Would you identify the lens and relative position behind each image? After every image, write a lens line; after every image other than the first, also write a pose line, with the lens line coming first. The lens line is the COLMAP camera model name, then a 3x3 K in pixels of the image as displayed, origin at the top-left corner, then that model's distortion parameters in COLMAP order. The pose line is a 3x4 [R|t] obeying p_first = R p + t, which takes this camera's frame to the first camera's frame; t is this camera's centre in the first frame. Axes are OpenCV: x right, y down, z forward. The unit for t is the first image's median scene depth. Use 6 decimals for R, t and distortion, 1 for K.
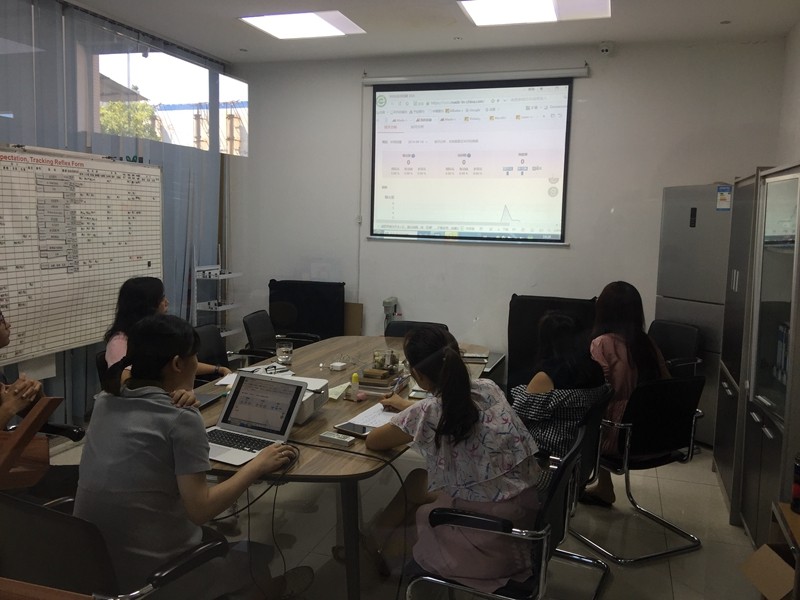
lens RADIAL K [[676.5, 0, 398.6], [0, 676.5, 294.3], [0, 0, 1]] dist [0.000716, -0.027711]
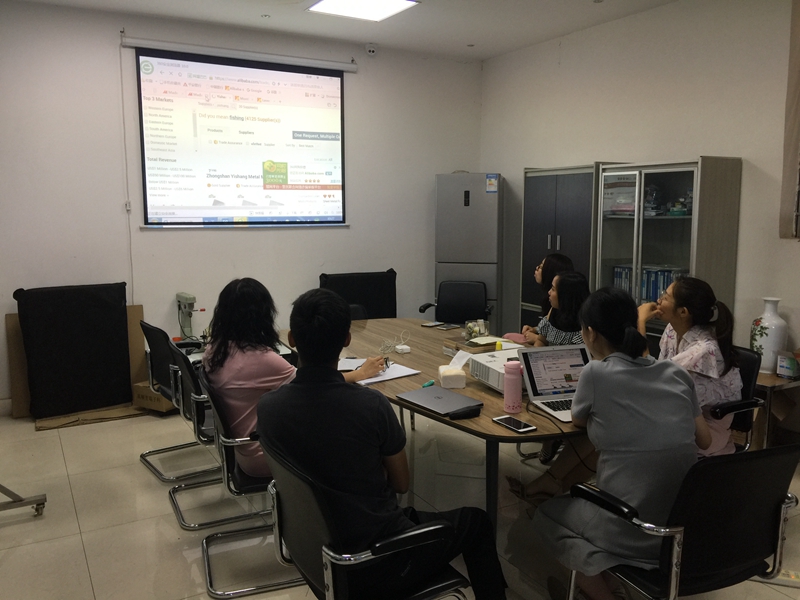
lens RADIAL K [[676.5, 0, 400.7], [0, 676.5, 304.2], [0, 0, 1]] dist [0.000716, -0.027711]
pose [[0.659821, -0.125958, 0.740791, -0.502469], [0.100378, 0.991790, 0.079229, -0.023472], [-0.744688, 0.022082, 0.667047, 0.199603]]
